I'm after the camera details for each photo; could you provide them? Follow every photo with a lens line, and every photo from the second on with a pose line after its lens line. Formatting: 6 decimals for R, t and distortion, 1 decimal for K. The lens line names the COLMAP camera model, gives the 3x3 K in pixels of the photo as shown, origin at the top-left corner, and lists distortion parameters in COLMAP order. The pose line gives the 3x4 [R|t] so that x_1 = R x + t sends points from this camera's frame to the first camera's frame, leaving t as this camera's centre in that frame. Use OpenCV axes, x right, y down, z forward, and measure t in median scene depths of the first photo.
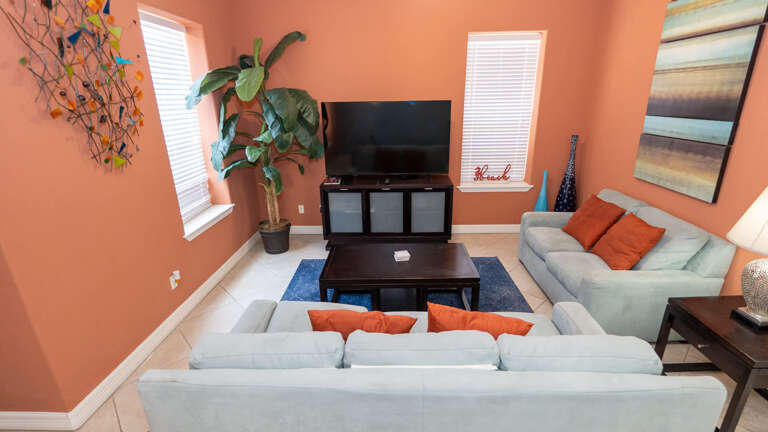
lens RADIAL K [[352.5, 0, 388.3], [0, 352.5, 214.6], [0, 0, 1]] dist [-0.003787, -0.000103]
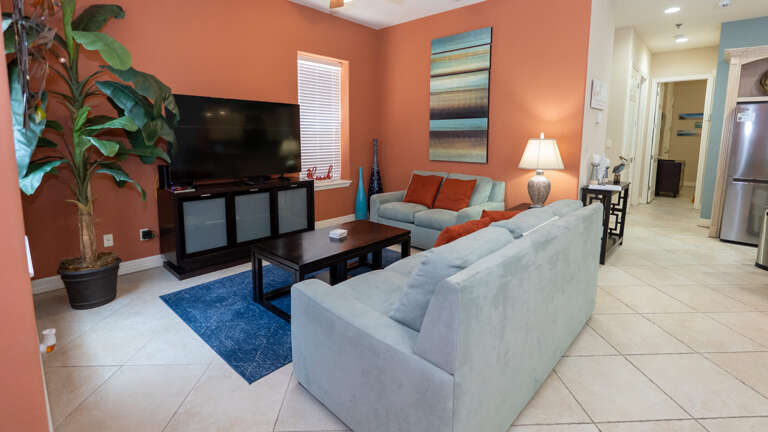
lens RADIAL K [[351.2, 0, 388.2], [0, 351.2, 178.7], [0, 0, 1]] dist [-0.002428, 0.000002]
pose [[0.658510, -0.069203, 0.749384, -0.510082], [0.225573, 0.968130, -0.108815, 0.086699], [-0.717971, 0.240696, 0.653134, 0.149943]]
